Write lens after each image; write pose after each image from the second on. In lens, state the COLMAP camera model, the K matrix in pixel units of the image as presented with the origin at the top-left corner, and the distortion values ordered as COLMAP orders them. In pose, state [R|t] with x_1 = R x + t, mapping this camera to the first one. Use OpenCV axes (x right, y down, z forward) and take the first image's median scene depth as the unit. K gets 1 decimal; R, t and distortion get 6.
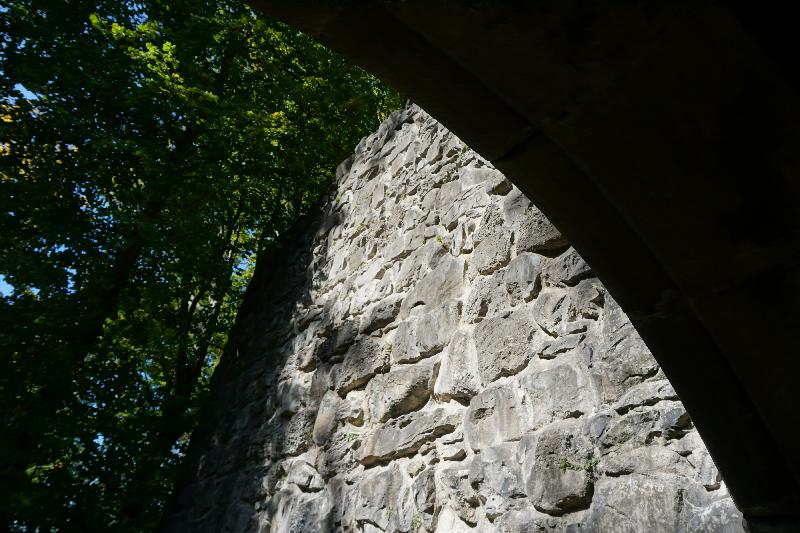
lens RADIAL K [[536.8, 0, 400.0], [0, 536.8, 266.5], [0, 0, 1]] dist [-0.049546, 0.031640]
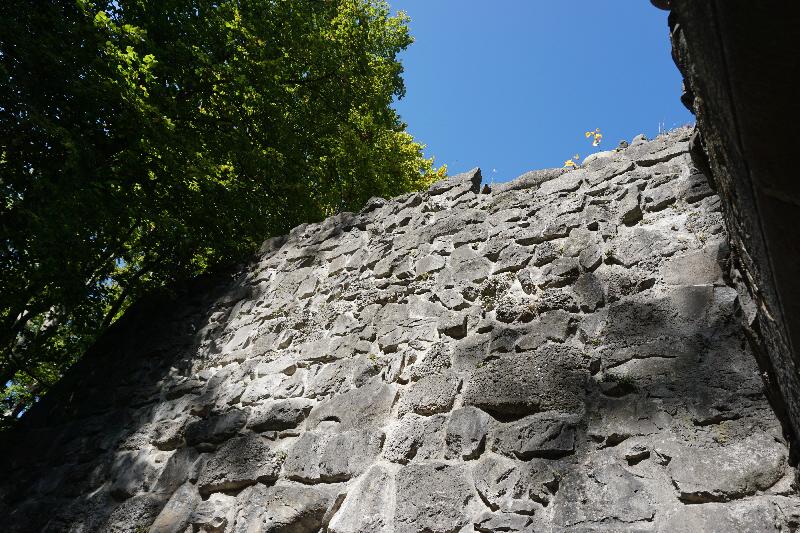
lens RADIAL K [[536.8, 0, 400.0], [0, 536.8, 266.5], [0, 0, 1]] dist [-0.049546, 0.031640]
pose [[0.912313, 0.359932, 0.195278, -0.112839], [-0.314007, 0.920999, -0.230566, 0.003350], [-0.262839, 0.149030, 0.953261, 0.053887]]
